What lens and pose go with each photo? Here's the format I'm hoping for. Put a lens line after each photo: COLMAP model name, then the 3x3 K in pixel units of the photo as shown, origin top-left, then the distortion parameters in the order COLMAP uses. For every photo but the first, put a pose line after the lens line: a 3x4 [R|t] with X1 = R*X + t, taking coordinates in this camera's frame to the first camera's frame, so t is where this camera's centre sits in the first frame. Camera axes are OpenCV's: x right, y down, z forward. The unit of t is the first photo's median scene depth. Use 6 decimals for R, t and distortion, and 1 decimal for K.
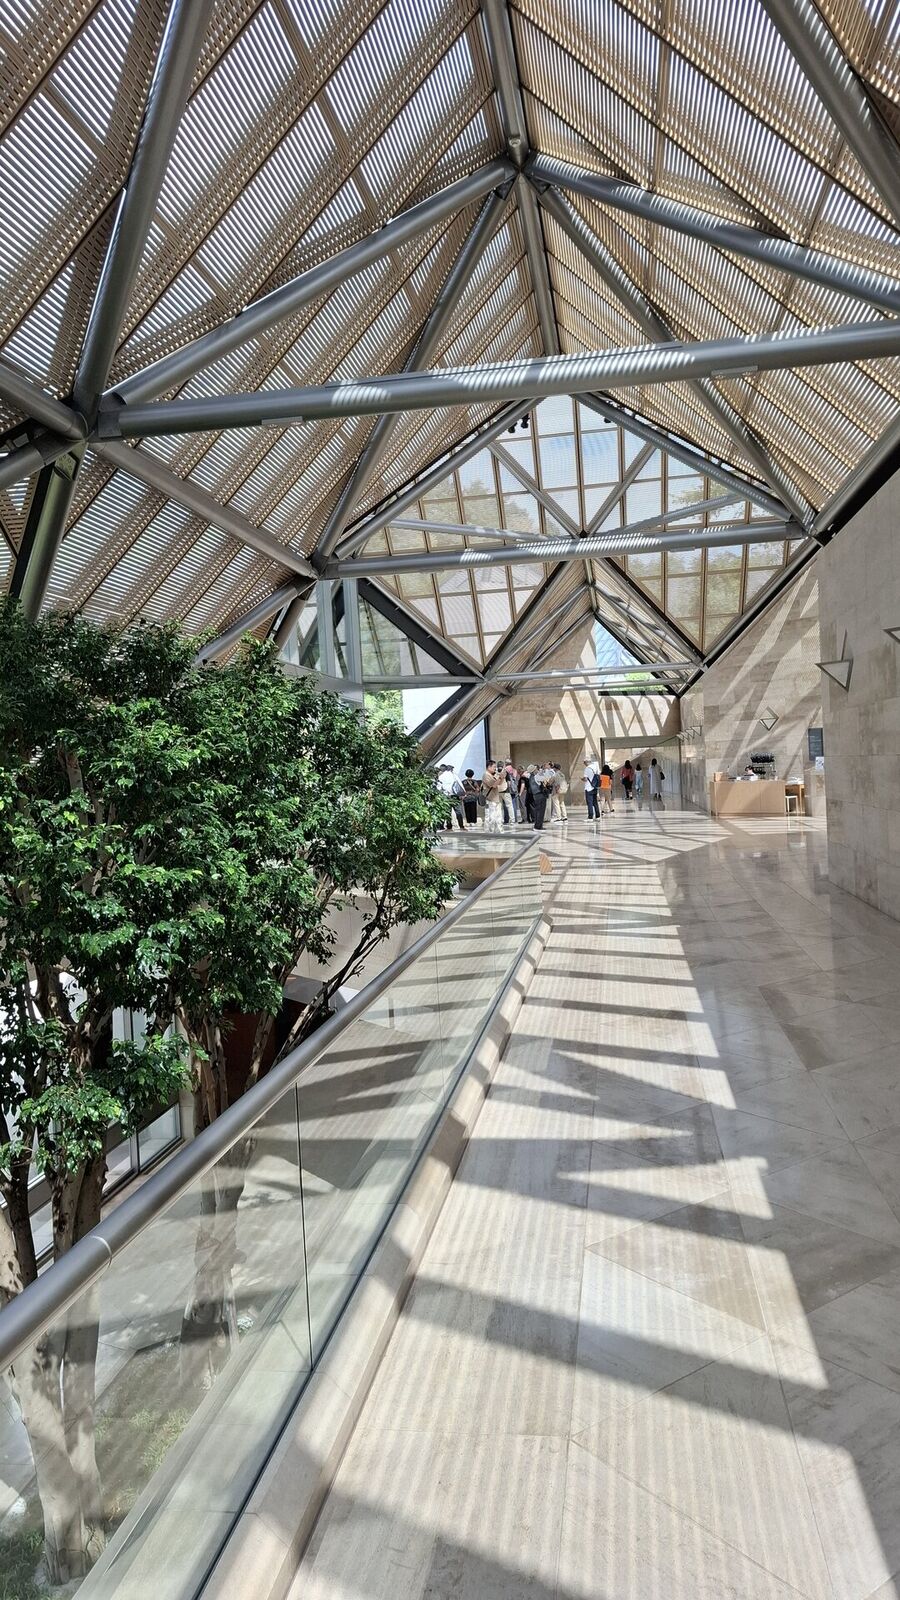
lens RADIAL K [[1102.1, 0, 449.8], [0, 1102.1, 786.7], [0, 0, 1]] dist [0.108082, -0.160584]
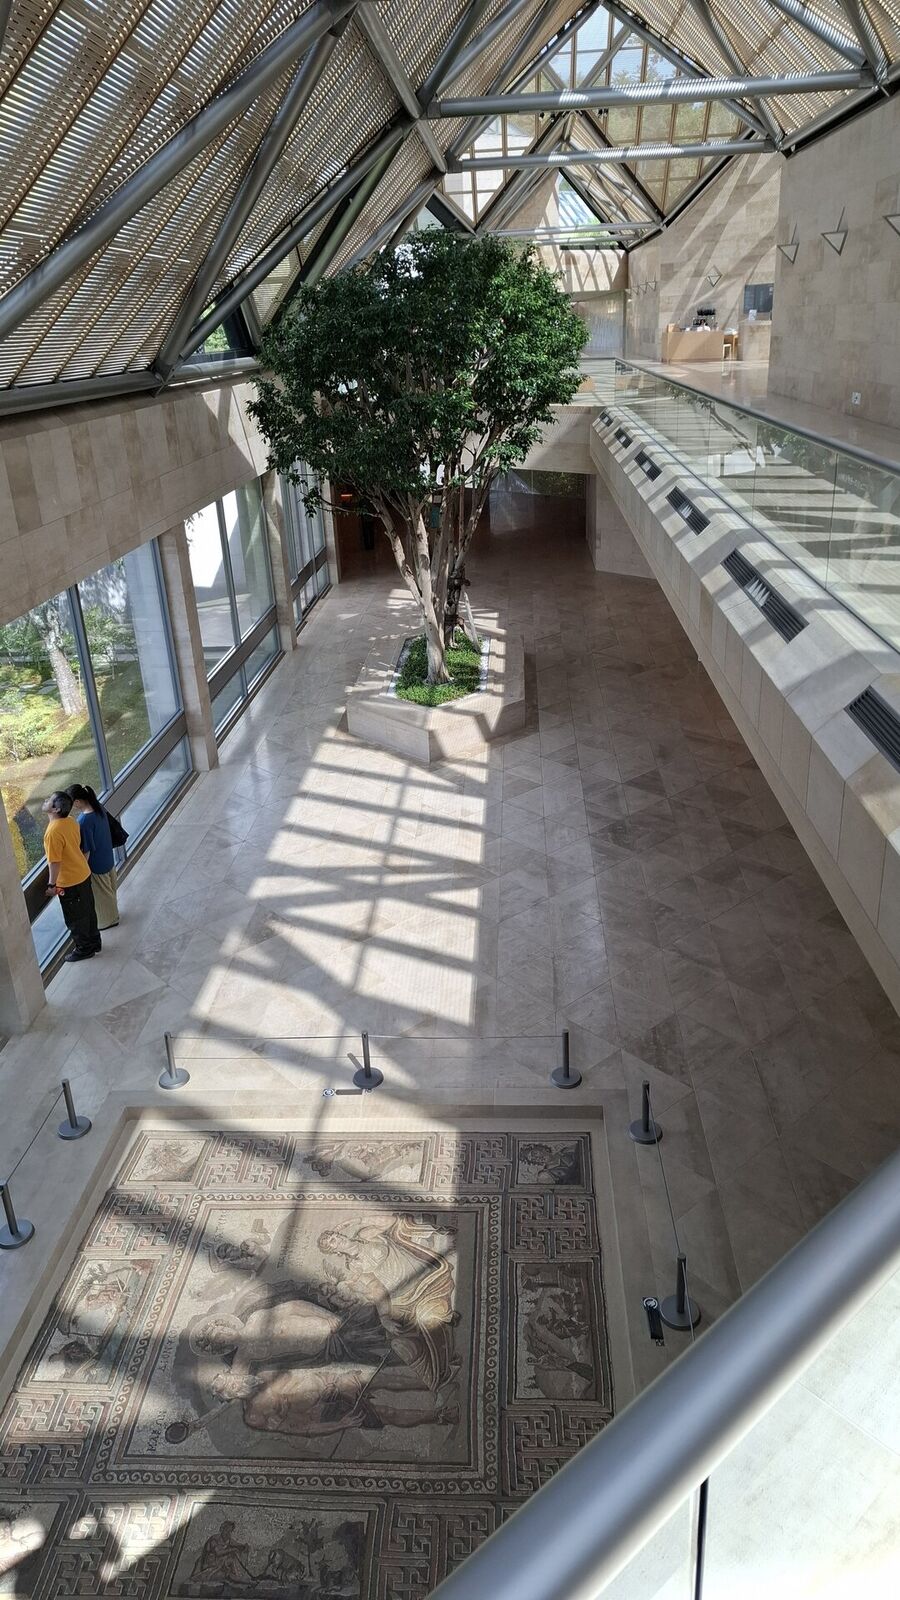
lens RADIAL K [[1102.1, 0, 449.8], [0, 1102.1, 786.7], [0, 0, 1]] dist [0.108082, -0.160584]
pose [[0.995068, -0.032939, 0.093563, -0.131752], [-0.003527, 0.930909, 0.365234, 0.011797], [-0.099129, -0.363762, 0.926202, -0.306441]]
